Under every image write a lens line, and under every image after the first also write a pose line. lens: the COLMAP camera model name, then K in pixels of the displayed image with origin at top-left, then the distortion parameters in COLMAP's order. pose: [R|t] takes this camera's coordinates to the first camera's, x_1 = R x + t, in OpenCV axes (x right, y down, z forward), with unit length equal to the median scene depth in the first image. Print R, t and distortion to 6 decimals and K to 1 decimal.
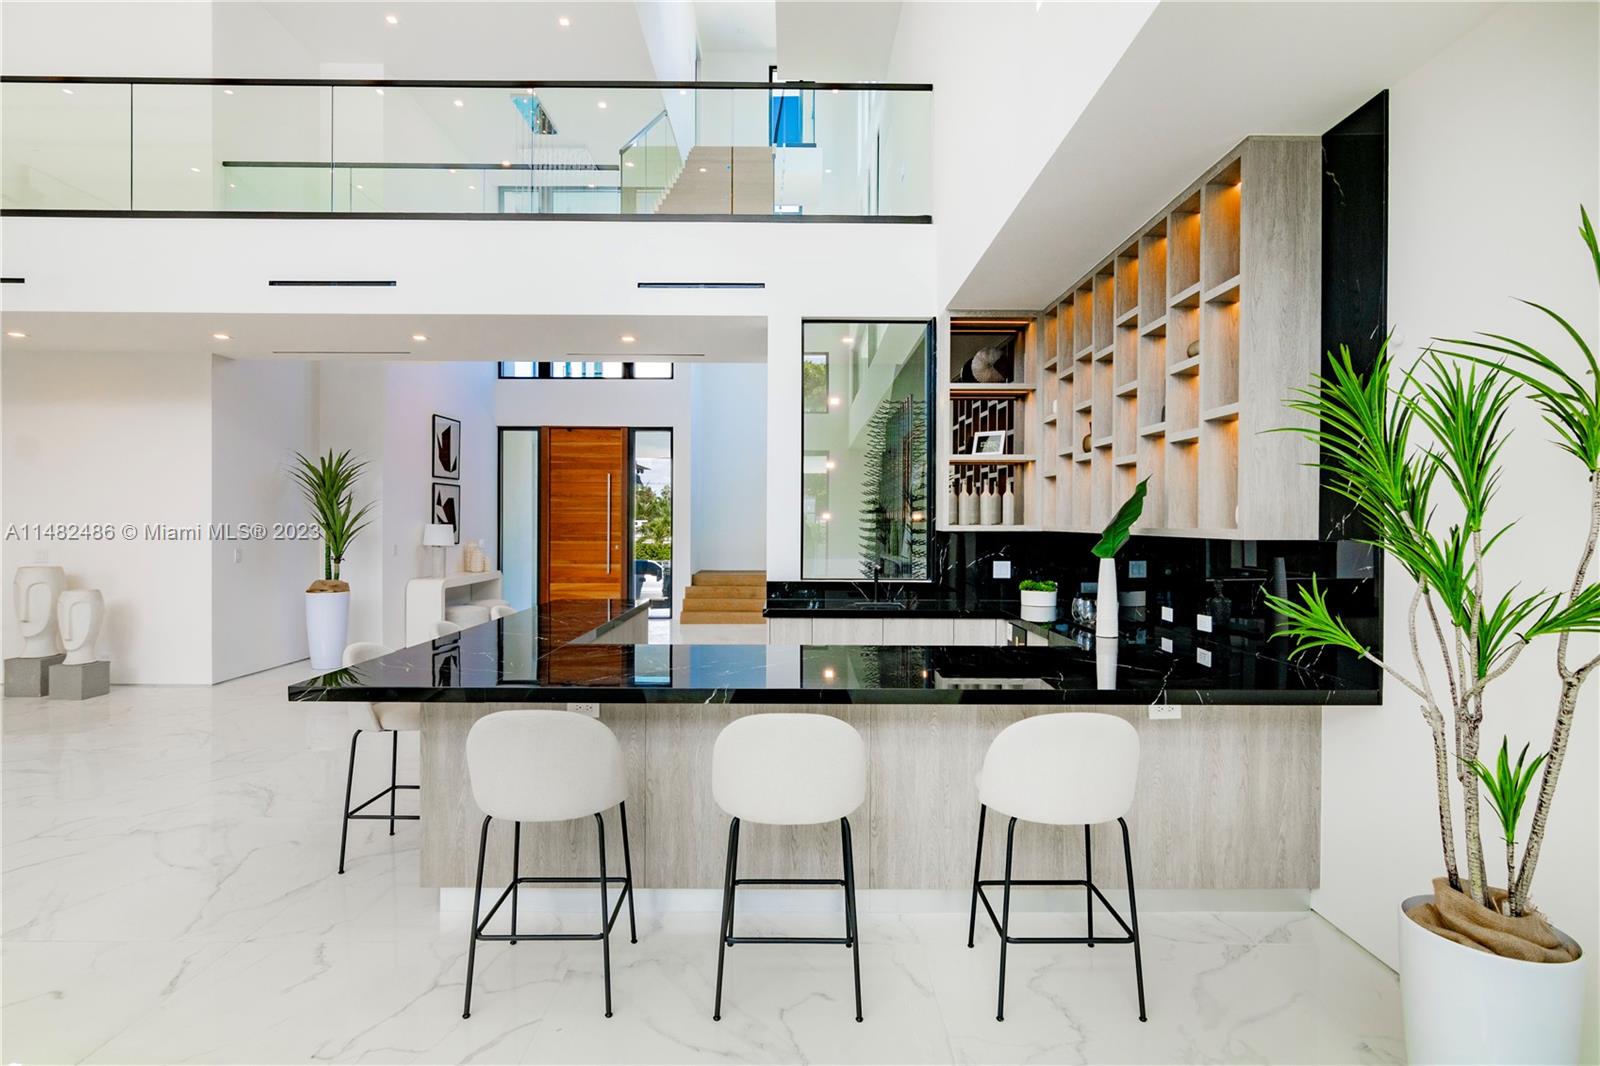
lens RADIAL K [[811.3, 0, 798.7], [0, 811.3, 529.8], [0, 0, 1]] dist [-0.002187, 0.001089]
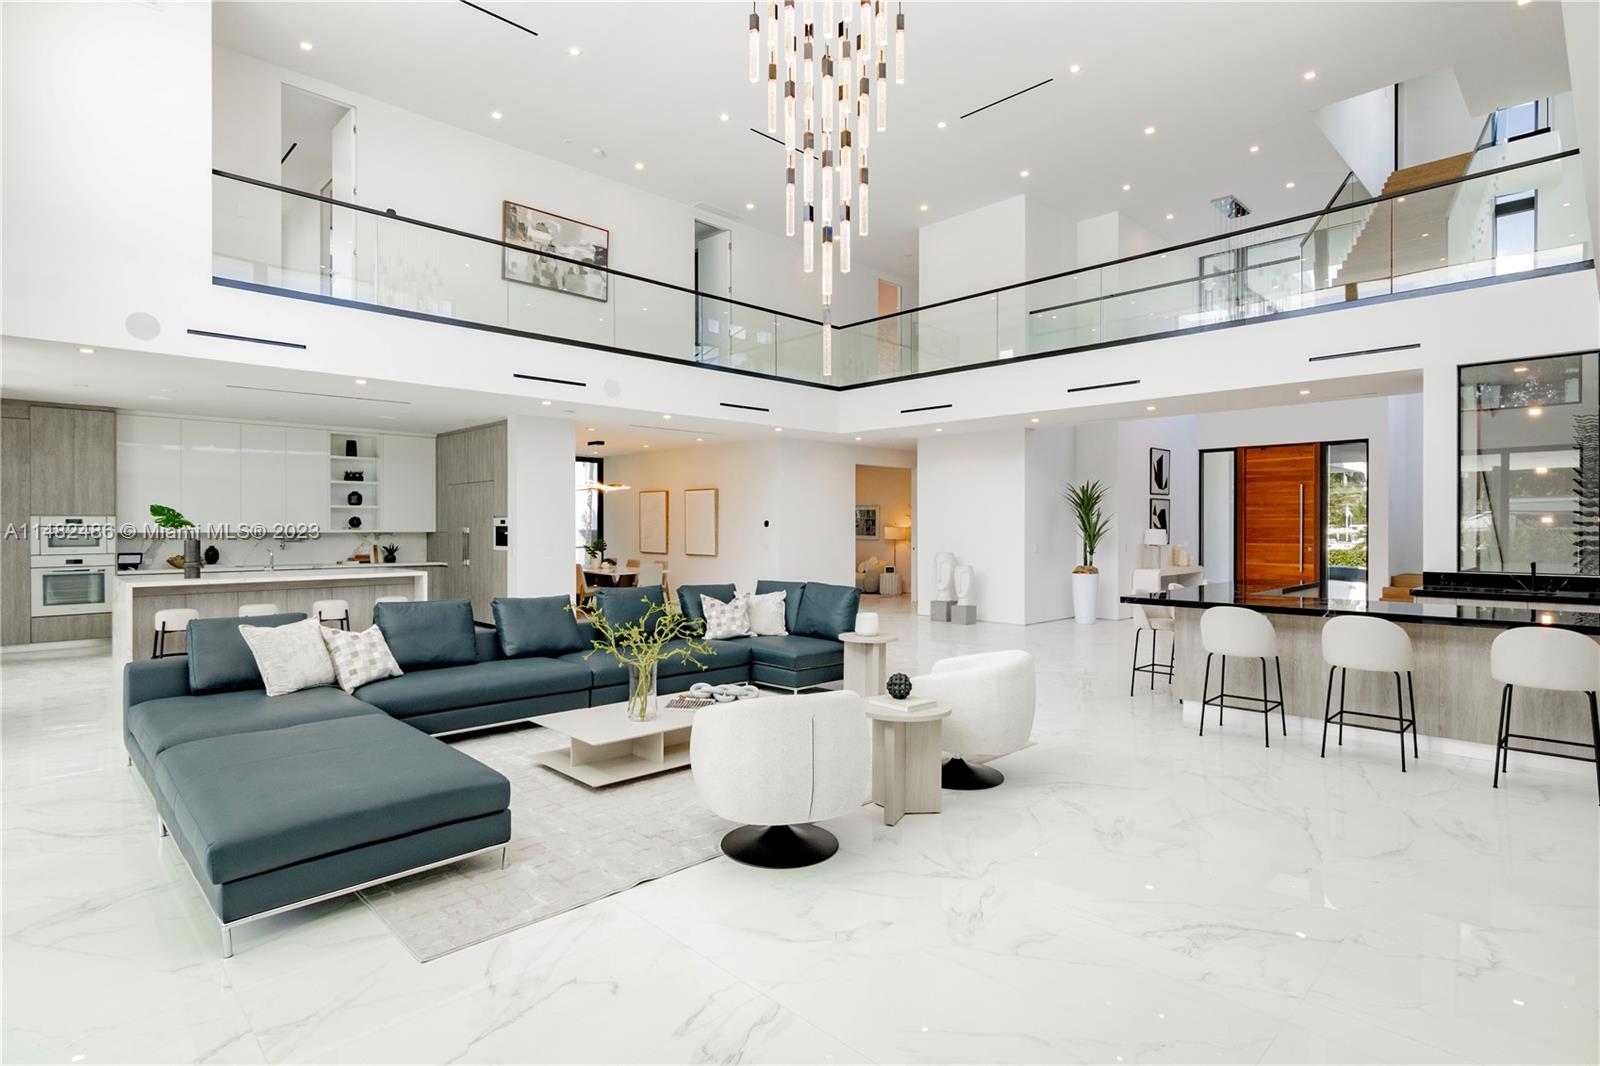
lens RADIAL K [[811.3, 0, 799.7], [0, 811.3, 528.9], [0, 0, 1]] dist [-0.002187, 0.001089]
pose [[0.694342, -0.003299, -0.719637, 0.208549], [-0.002383, 0.999973, -0.006882, 0.006461], [0.719641, 0.006493, 0.694316, -0.645203]]
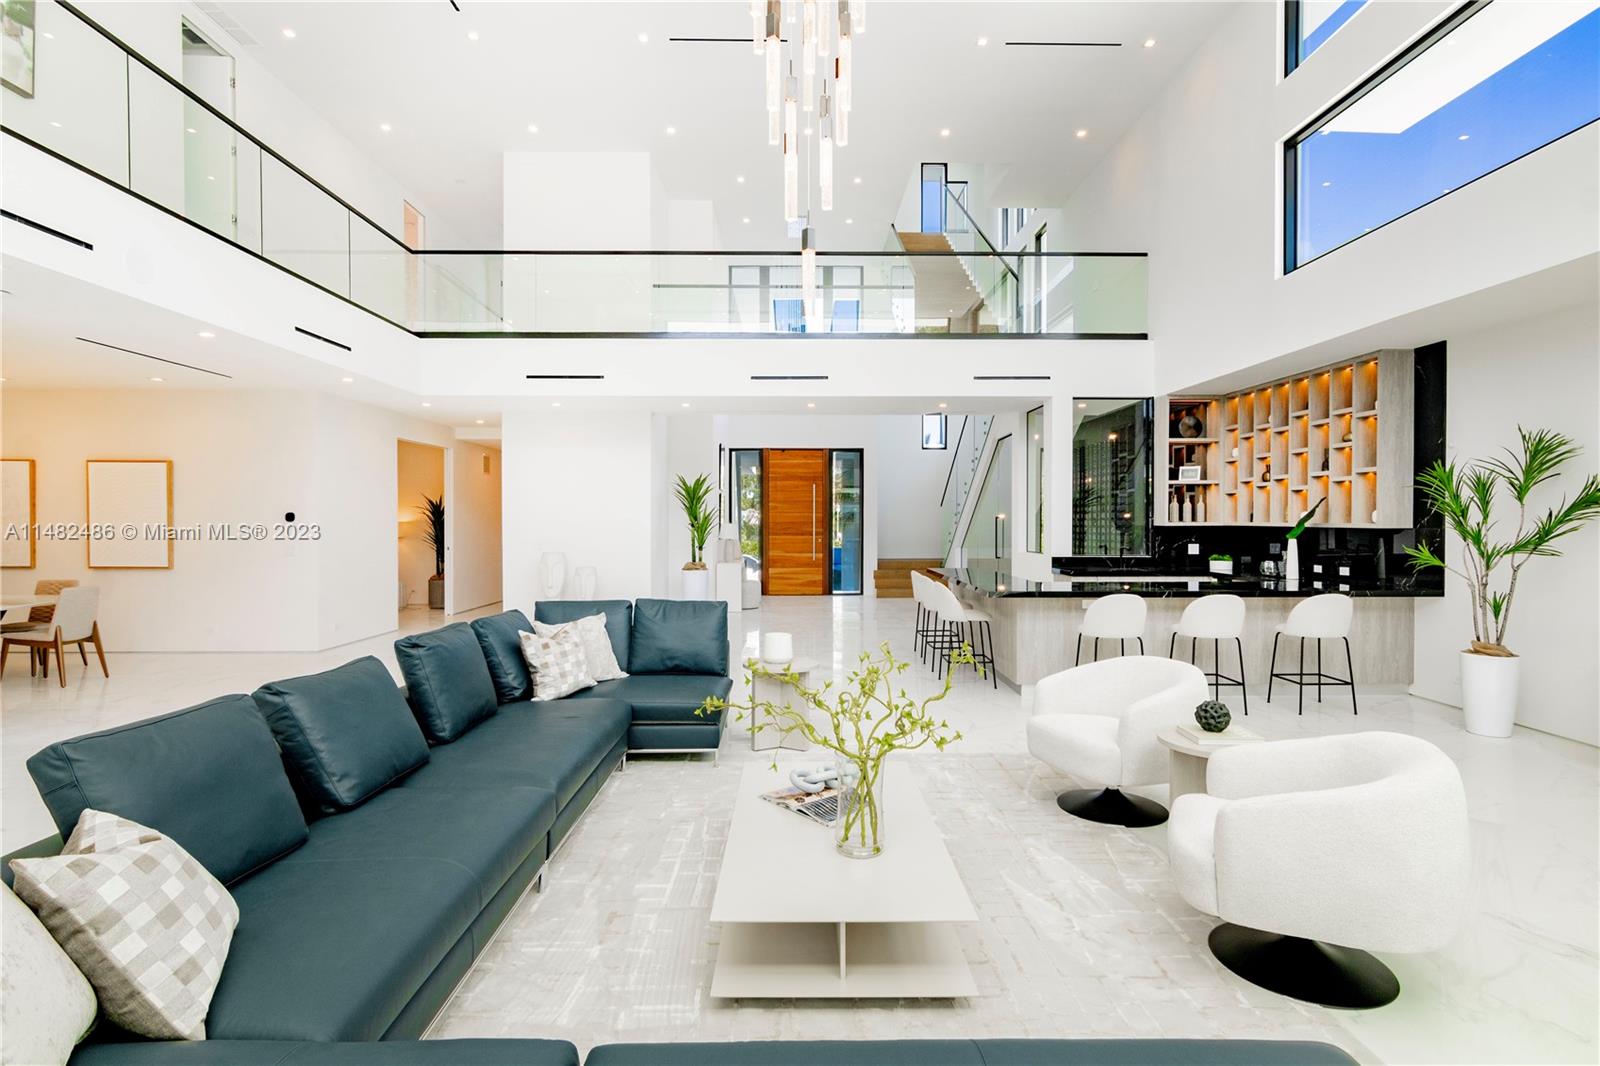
lens RADIAL K [[811.3, 0, 796.7], [0, 811.3, 529.6], [0, 0, 1]] dist [-0.002187, 0.001089]
pose [[0.999980, -0.005346, 0.003354, -0.579742], [0.005339, 0.999983, 0.002350, 0.001404], [-0.003366, -0.002332, 0.999992, -0.669629]]
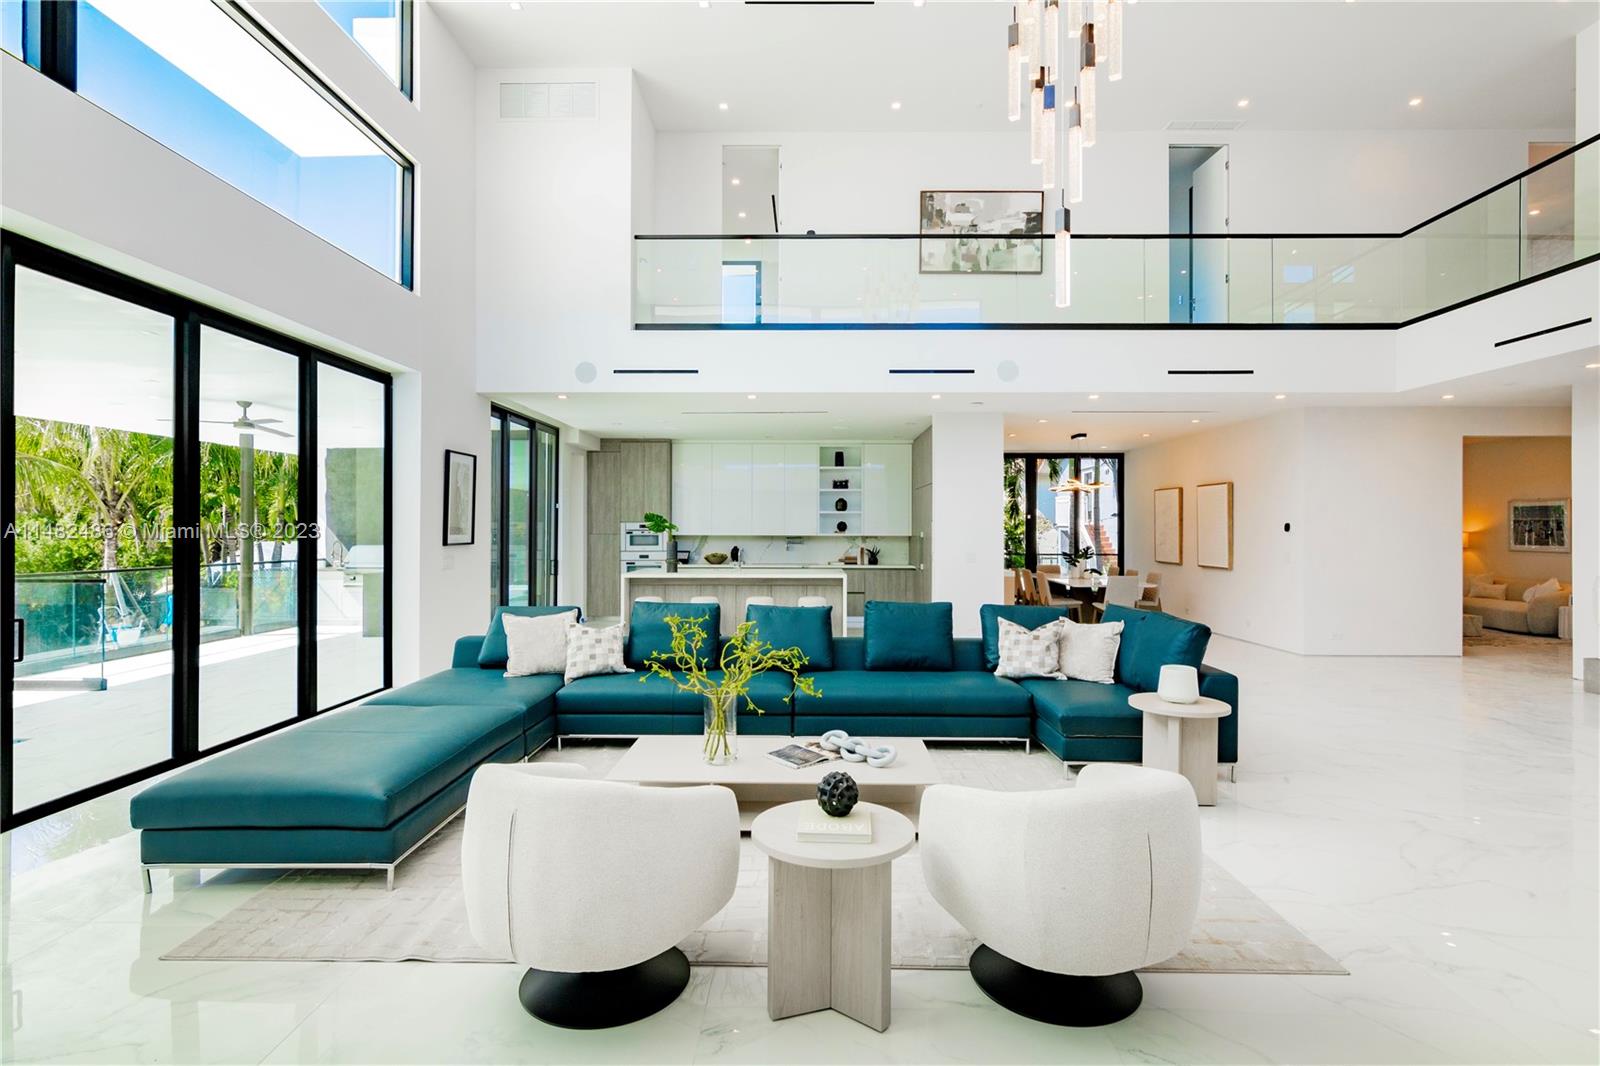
lens RADIAL K [[811.3, 0, 798.4], [0, 811.3, 528.6], [0, 0, 1]] dist [-0.002187, 0.001089]
pose [[-0.018947, -0.007485, -0.999792, 0.189258], [-0.010043, 0.999923, -0.007296, 0.001218], [0.999770, 0.009902, -0.019021, -0.077066]]
